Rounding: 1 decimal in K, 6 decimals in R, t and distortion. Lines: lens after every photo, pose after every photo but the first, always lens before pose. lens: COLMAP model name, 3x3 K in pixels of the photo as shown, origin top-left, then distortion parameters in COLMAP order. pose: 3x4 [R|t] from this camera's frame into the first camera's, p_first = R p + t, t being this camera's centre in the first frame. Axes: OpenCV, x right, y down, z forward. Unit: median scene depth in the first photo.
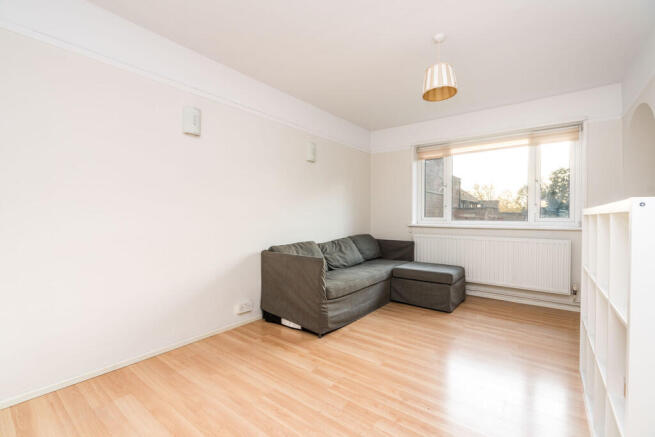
lens RADIAL K [[292.3, 0, 327.5], [0, 292.3, 218.5], [0, 0, 1]] dist [0.000894, 0.000461]
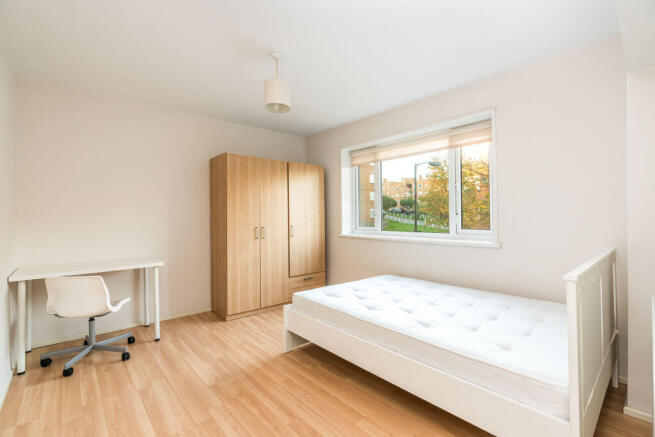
lens RADIAL K [[295.3, 0, 313.1], [0, 295.3, 218.0], [0, 0, 1]] dist [-0.000168, 0.000045]
pose [[0.978429, 0.000332, -0.206581, 0.516218], [-0.002470, 0.999946, -0.010092, -0.032447], [0.206567, 0.010384, 0.978377, 0.067497]]
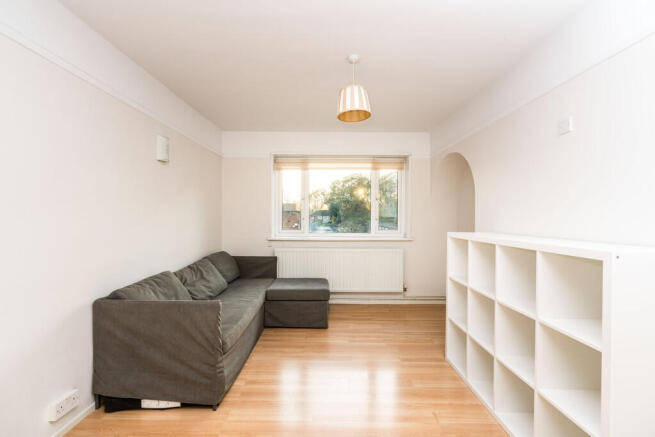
lens RADIAL K [[292.3, 0, 327.5], [0, 292.3, 218.5], [0, 0, 1]] dist [0.000894, 0.000461]
pose [[0.795849, -0.002963, 0.605488, -0.184528], [0.004400, 0.999990, -0.000890, -0.054432], [-0.605479, 0.003372, 0.795854, 0.181173]]
